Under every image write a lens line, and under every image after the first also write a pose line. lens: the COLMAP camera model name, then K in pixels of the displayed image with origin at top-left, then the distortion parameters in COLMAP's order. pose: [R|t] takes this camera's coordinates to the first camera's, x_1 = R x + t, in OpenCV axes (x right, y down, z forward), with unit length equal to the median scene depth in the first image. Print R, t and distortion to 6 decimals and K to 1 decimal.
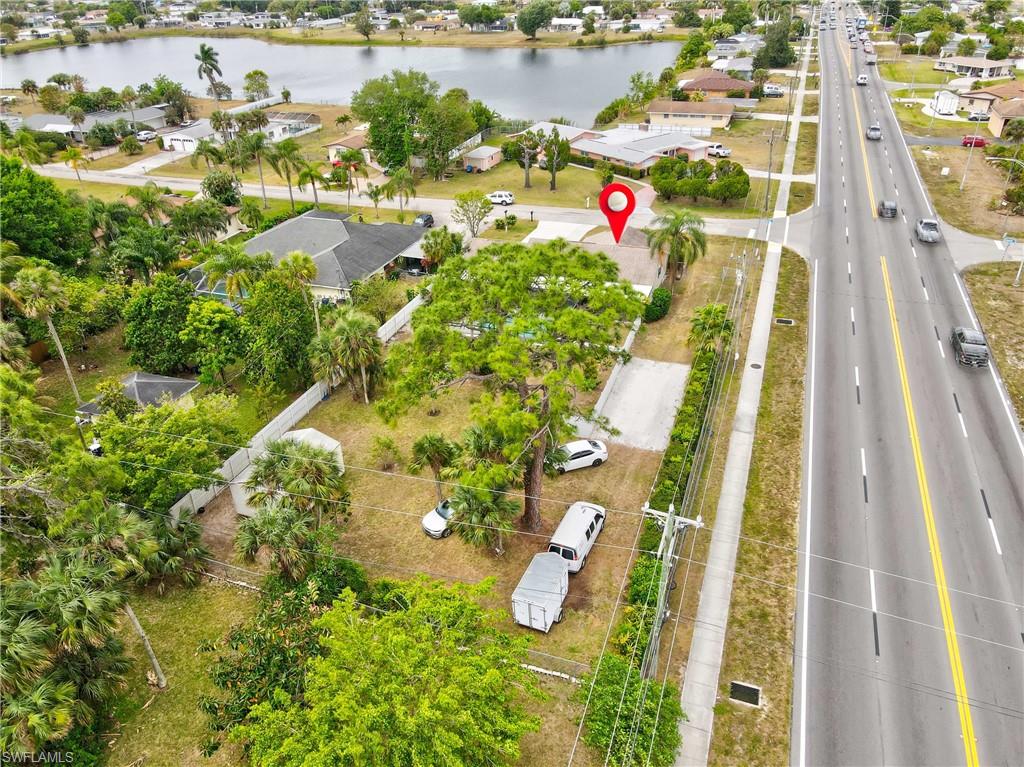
lens RADIAL K [[750.3, 0, 512.0], [0, 750.3, 383.5], [0, 0, 1]] dist [0.015050, -0.002097]
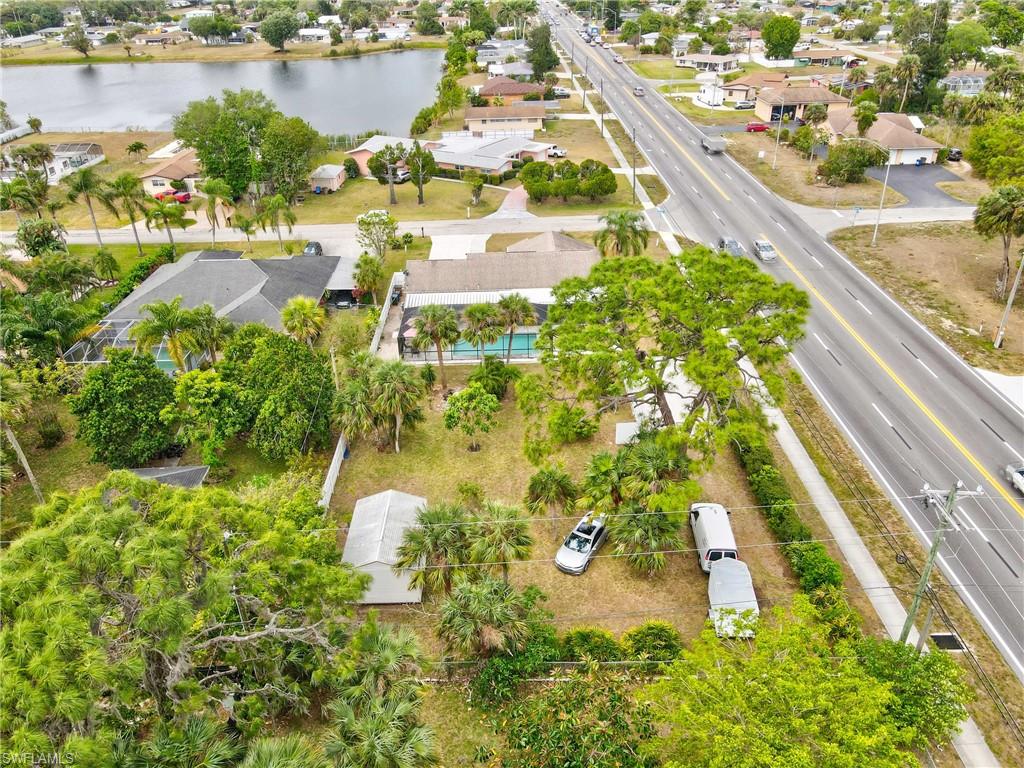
lens RADIAL K [[750.3, 0, 512.0], [0, 750.3, 384.0], [0, 0, 1]] dist [0.015050, -0.002097]
pose [[0.937301, -0.169060, 0.304771, -0.157135], [0.171664, 0.984983, 0.018442, -0.022984], [-0.303312, 0.035033, 0.952247, 0.042072]]
